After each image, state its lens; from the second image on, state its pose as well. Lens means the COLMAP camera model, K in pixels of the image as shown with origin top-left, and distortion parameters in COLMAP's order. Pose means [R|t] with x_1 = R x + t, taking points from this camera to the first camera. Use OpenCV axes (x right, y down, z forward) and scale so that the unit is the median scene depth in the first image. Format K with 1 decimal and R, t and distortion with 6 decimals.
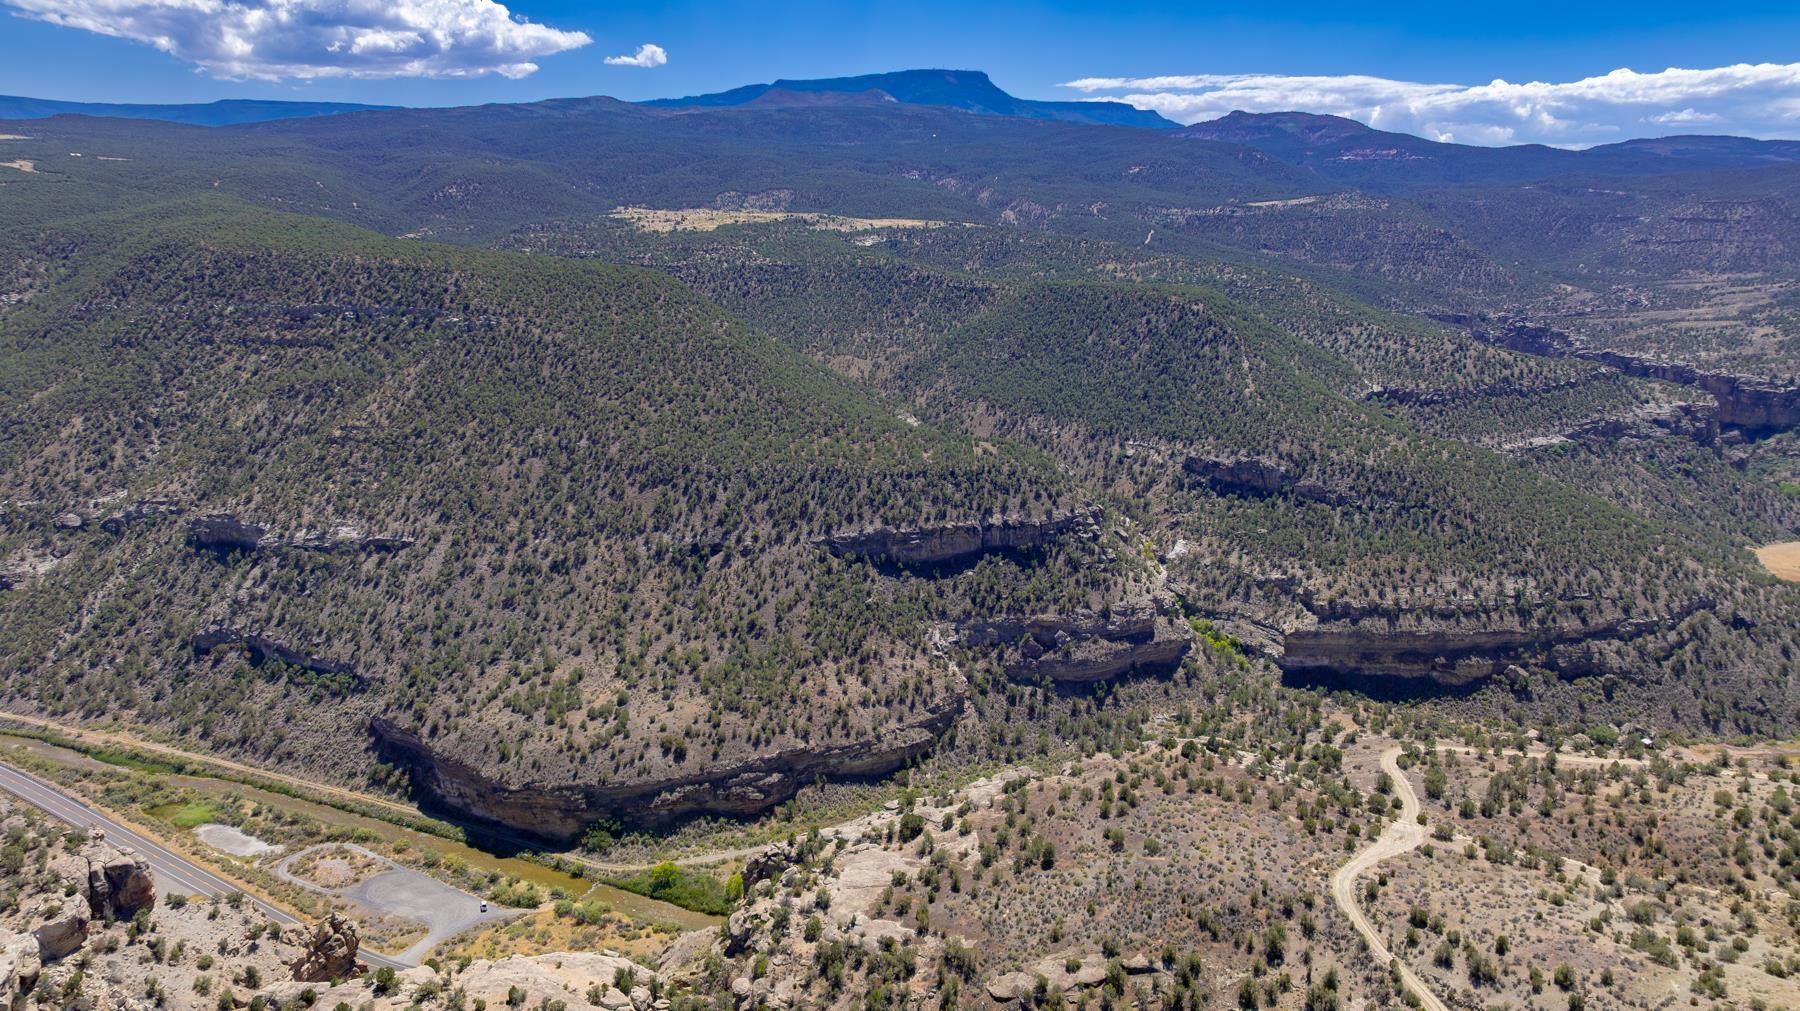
lens RADIAL K [[1264.5, 0, 907.6], [0, 1264.5, 495.6], [0, 0, 1]] dist [-0.032032, 0.032569]
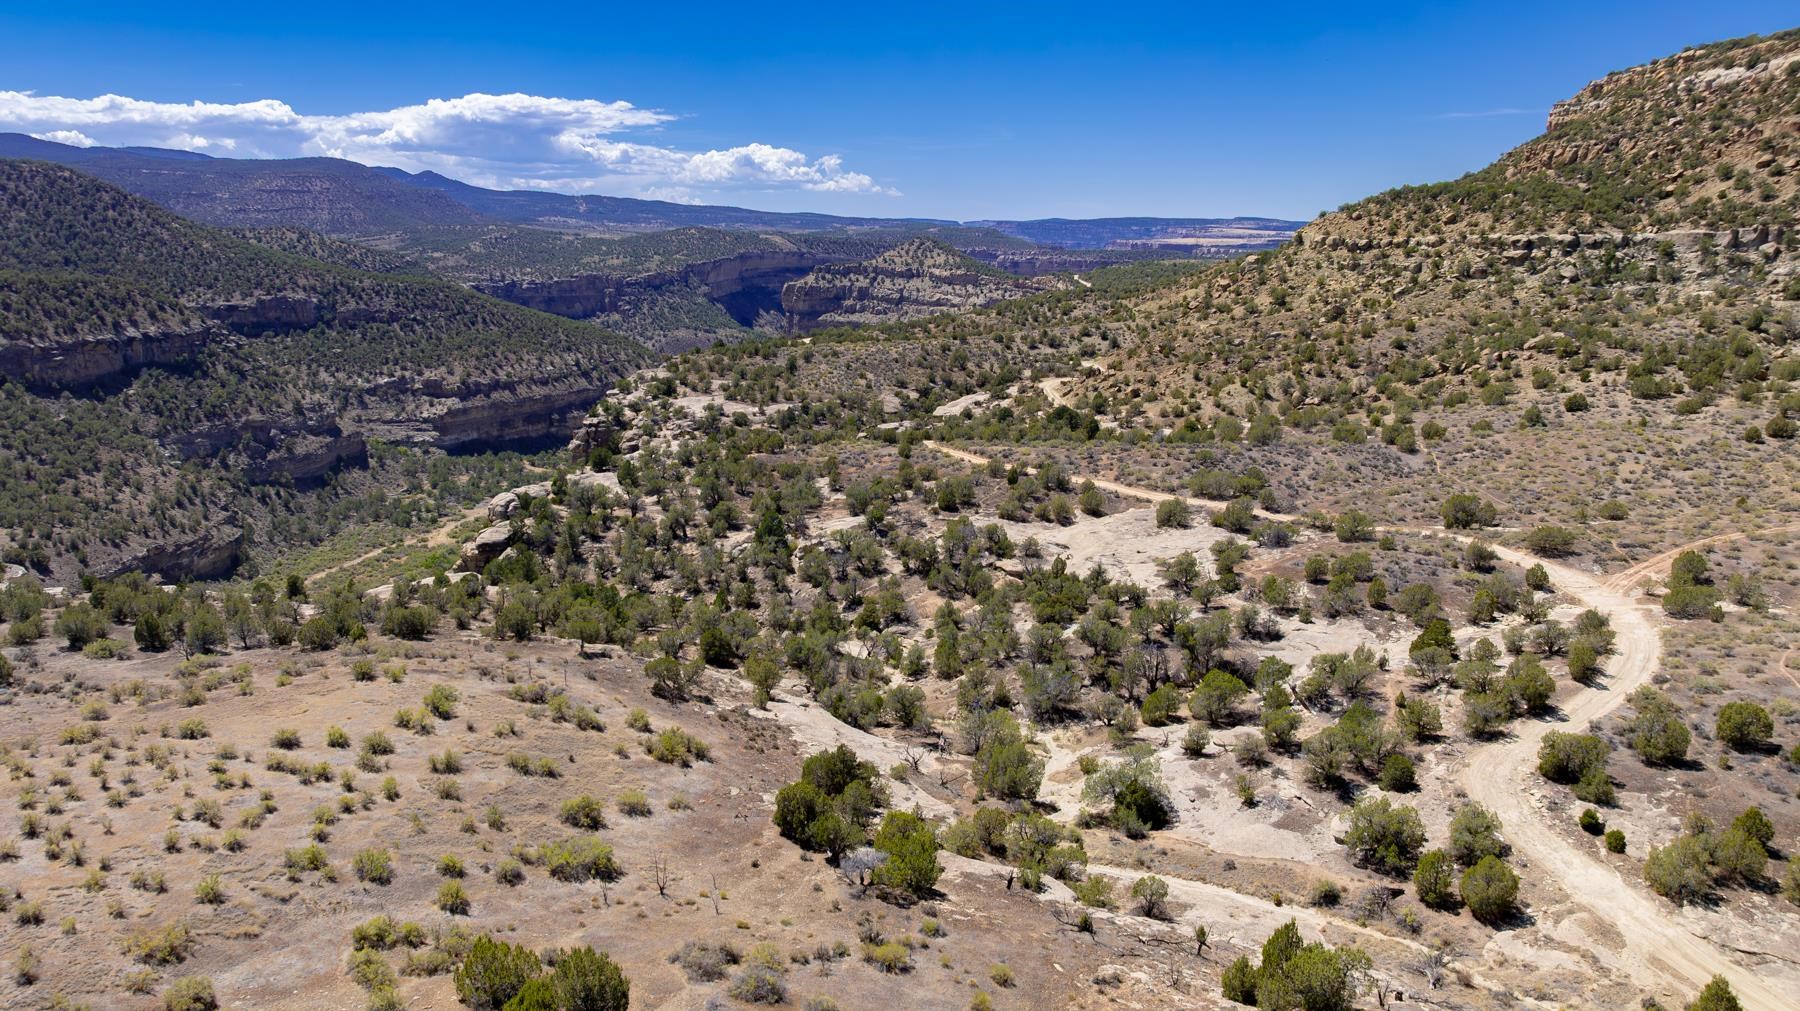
lens RADIAL K [[1264.5, 0, 903.5], [0, 1264.5, 498.9], [0, 0, 1]] dist [-0.032032, 0.032569]
pose [[0.450067, -0.172959, 0.876085, -0.429172], [0.192538, 0.976784, 0.093928, 0.139623], [-0.871991, 0.126406, 0.472919, 0.140793]]
